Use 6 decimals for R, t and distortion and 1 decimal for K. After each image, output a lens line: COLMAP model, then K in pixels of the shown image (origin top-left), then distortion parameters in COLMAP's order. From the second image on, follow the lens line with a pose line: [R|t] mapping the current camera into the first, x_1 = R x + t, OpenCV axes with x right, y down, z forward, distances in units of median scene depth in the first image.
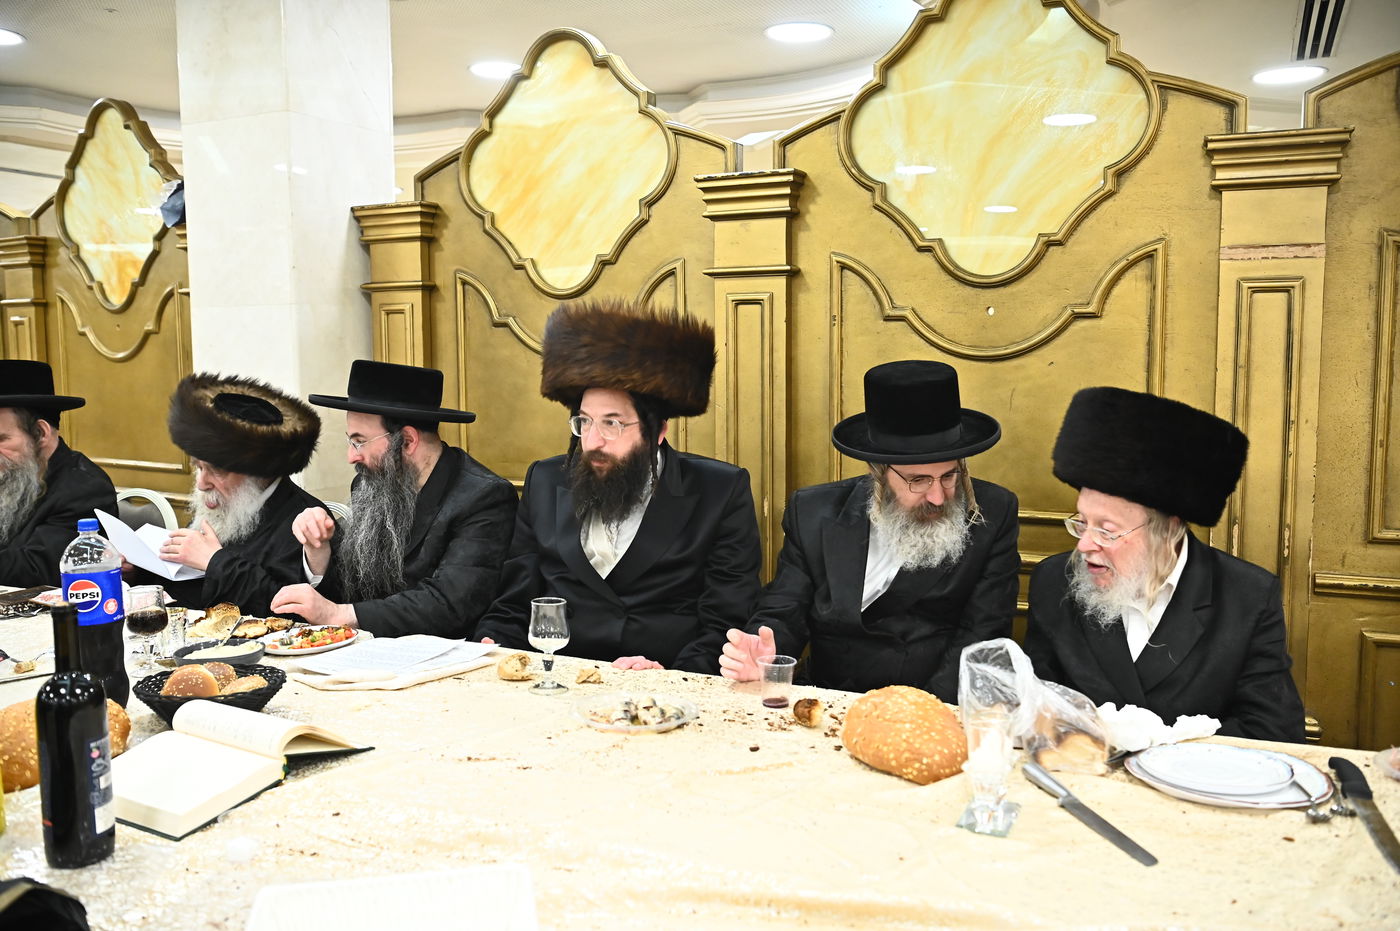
lens RADIAL K [[1166.3, 0, 700.0], [0, 1166.3, 465.5], [0, 0, 1]] dist [-0.044124, 0.040920]
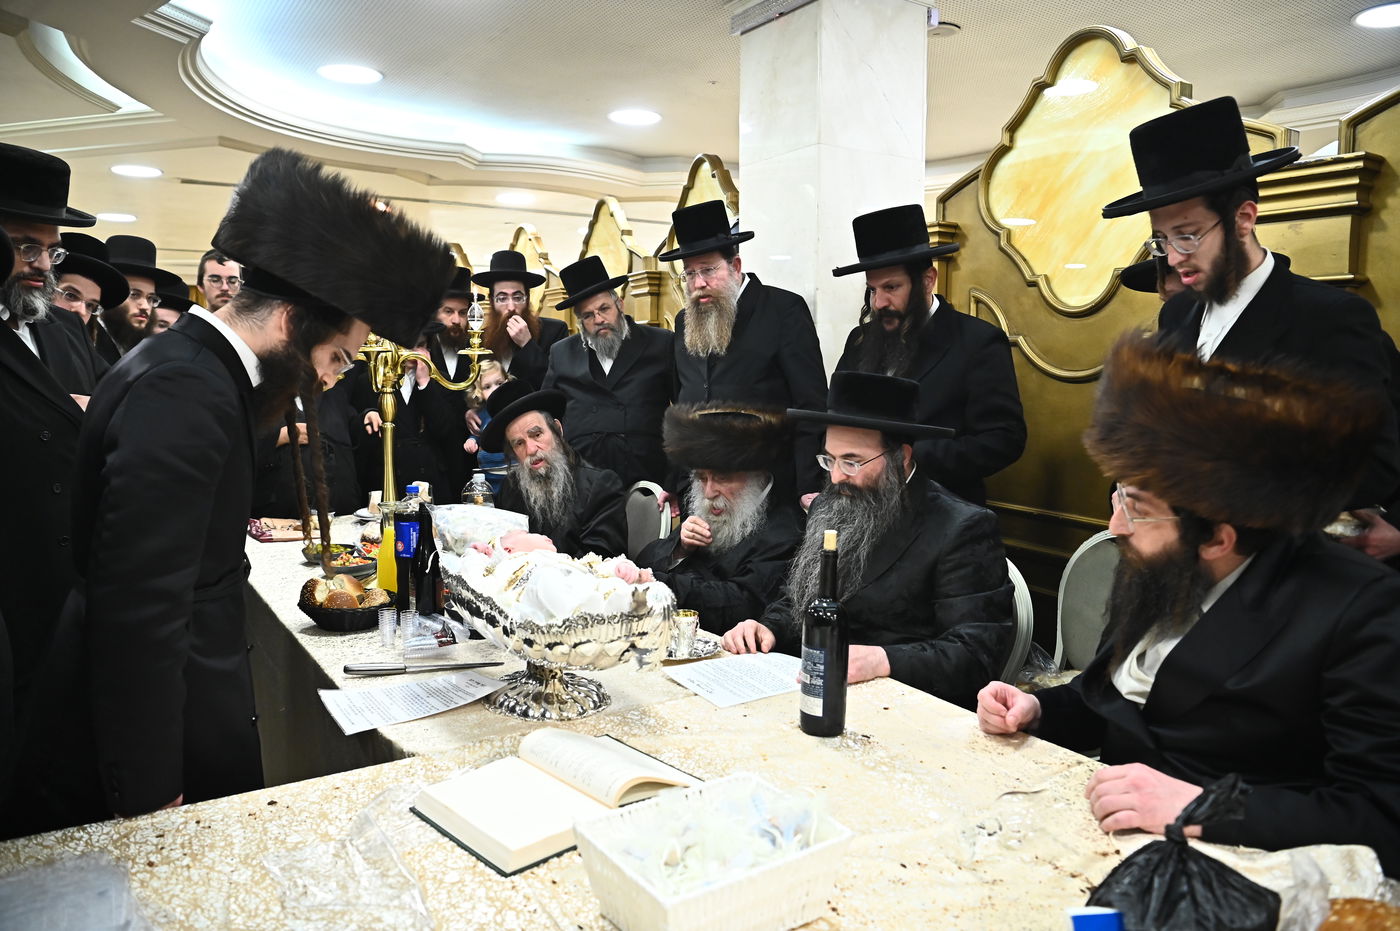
lens RADIAL K [[955.0, 0, 700.0], [0, 955.0, 465.5], [0, 0, 1]] dist [-0.066650, 0.002828]
pose [[0.844925, 0.070246, -0.530252, 0.043018], [-0.066710, 0.997438, 0.025839, -0.026775], [0.530709, 0.013541, 0.847446, 0.228134]]
